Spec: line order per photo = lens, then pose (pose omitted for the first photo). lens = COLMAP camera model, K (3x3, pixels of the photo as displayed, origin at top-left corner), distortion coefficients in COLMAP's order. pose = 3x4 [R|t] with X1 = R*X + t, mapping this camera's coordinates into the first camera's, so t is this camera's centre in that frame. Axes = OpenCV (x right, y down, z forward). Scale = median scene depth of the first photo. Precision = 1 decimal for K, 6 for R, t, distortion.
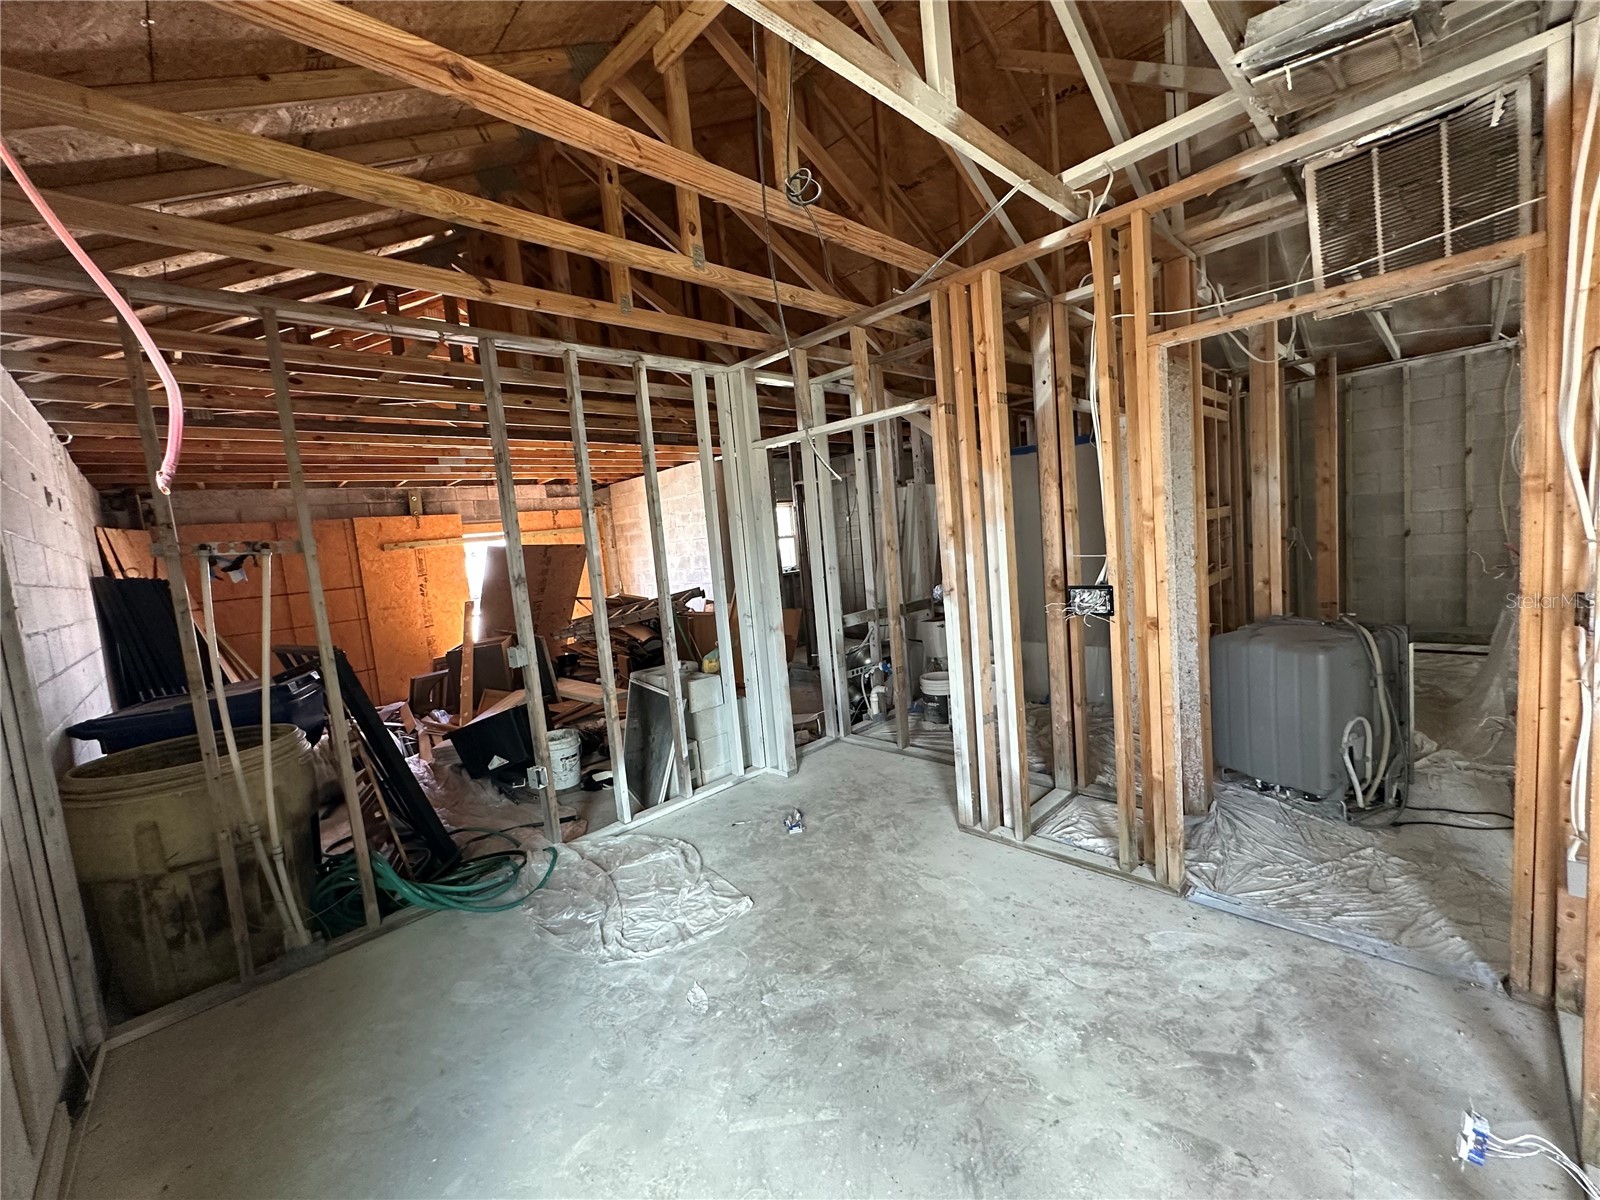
lens RADIAL K [[645.1, 0, 800.0], [0, 645.1, 600.0], [0, 0, 1]] dist [0.002262, 0.000037]
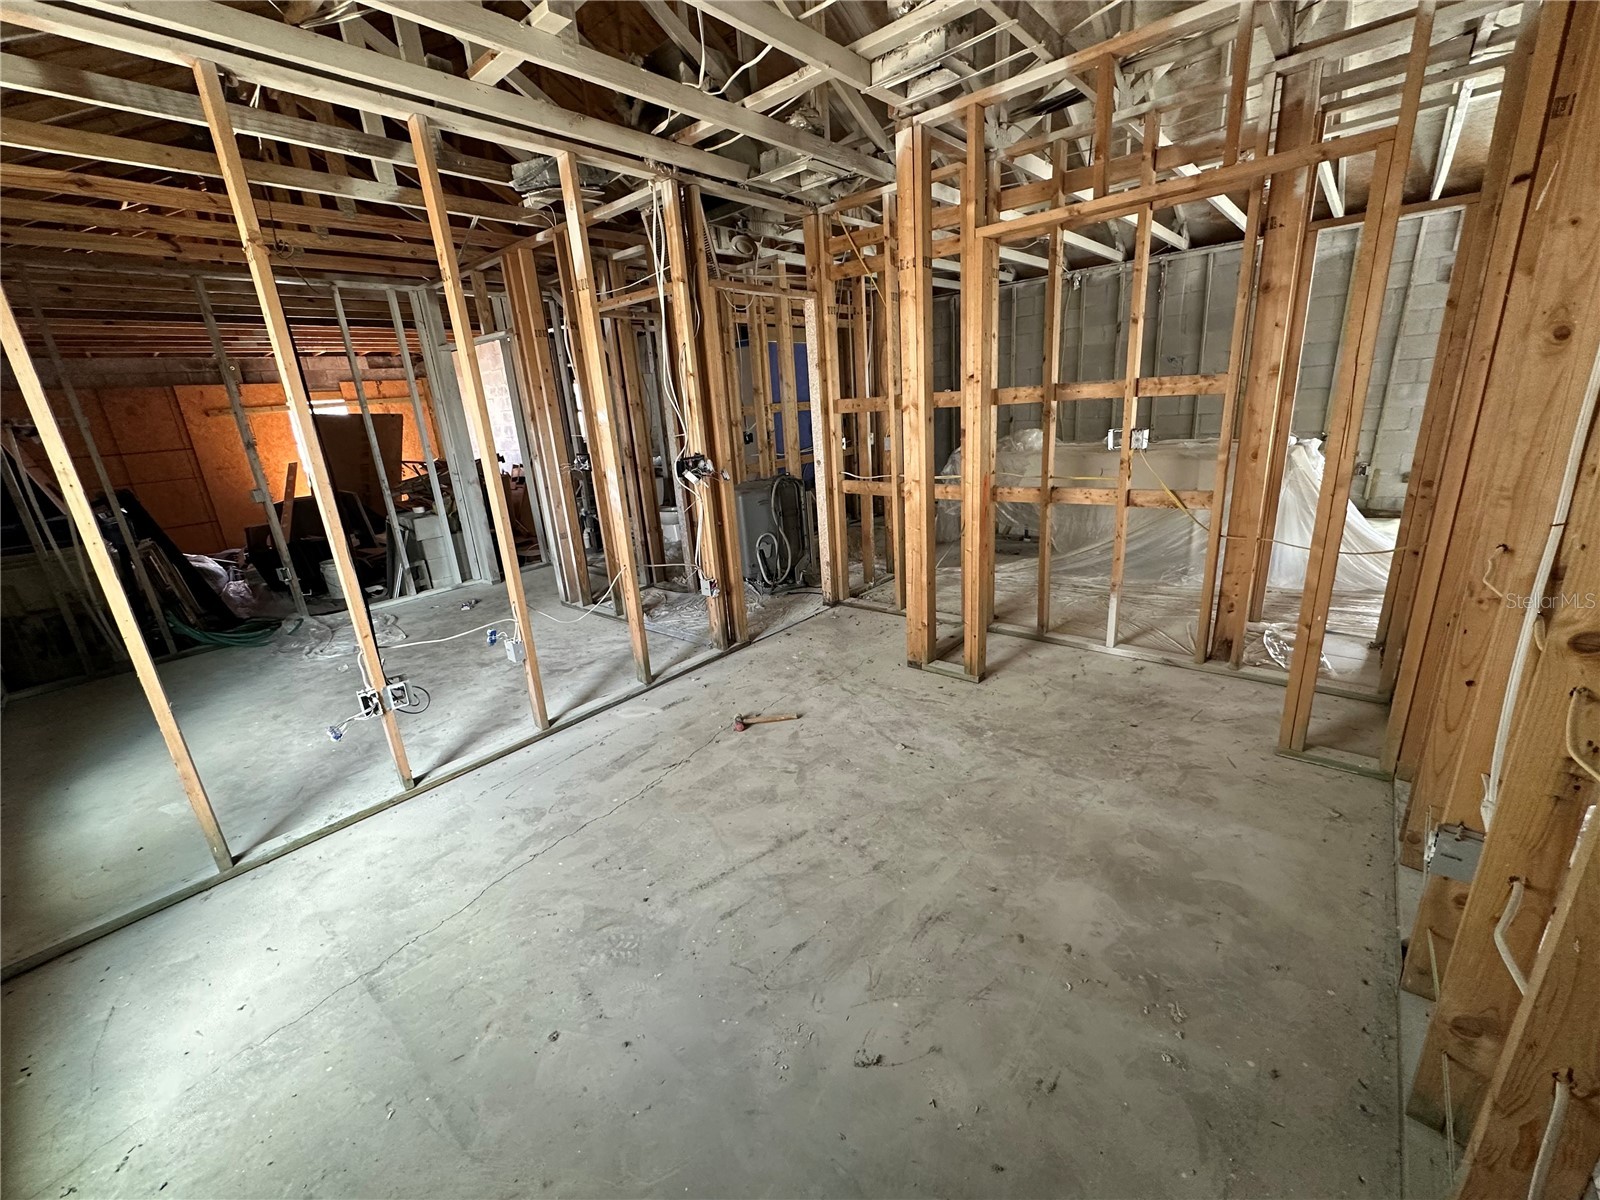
lens RADIAL K [[645.1, 0, 800.0], [0, 645.1, 600.0], [0, 0, 1]] dist [0.002262, 0.000037]
pose [[0.995681, -0.006720, 0.092599, 0.396076], [-0.011606, 0.980546, 0.195947, 0.007428], [-0.092114, -0.196175, 0.976233, -0.375594]]
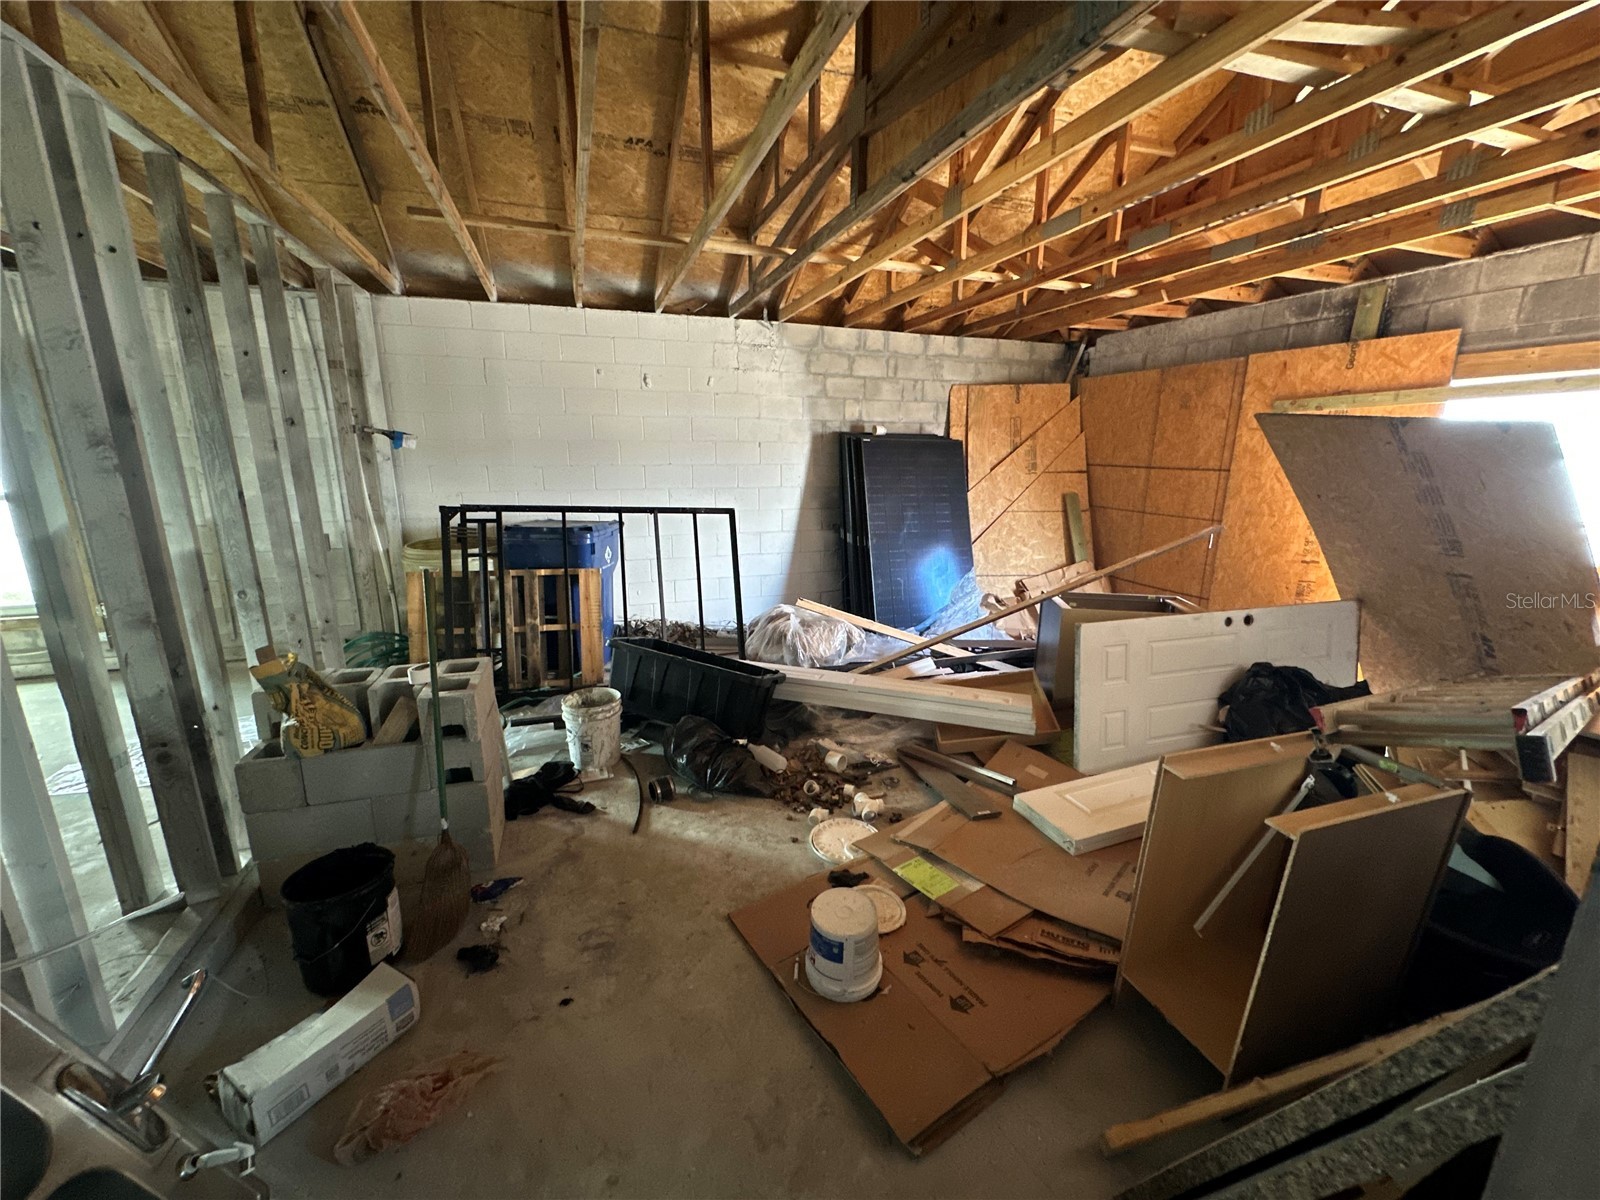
lens RADIAL K [[645.1, 0, 800.0], [0, 645.1, 600.0], [0, 0, 1]] dist [0.002262, 0.000037]
pose [[-0.452335, 0.298037, -0.840575, 0.112051], [-0.045671, 0.933532, 0.355572, -0.148599], [0.890678, 0.199228, -0.408658, 1.253465]]
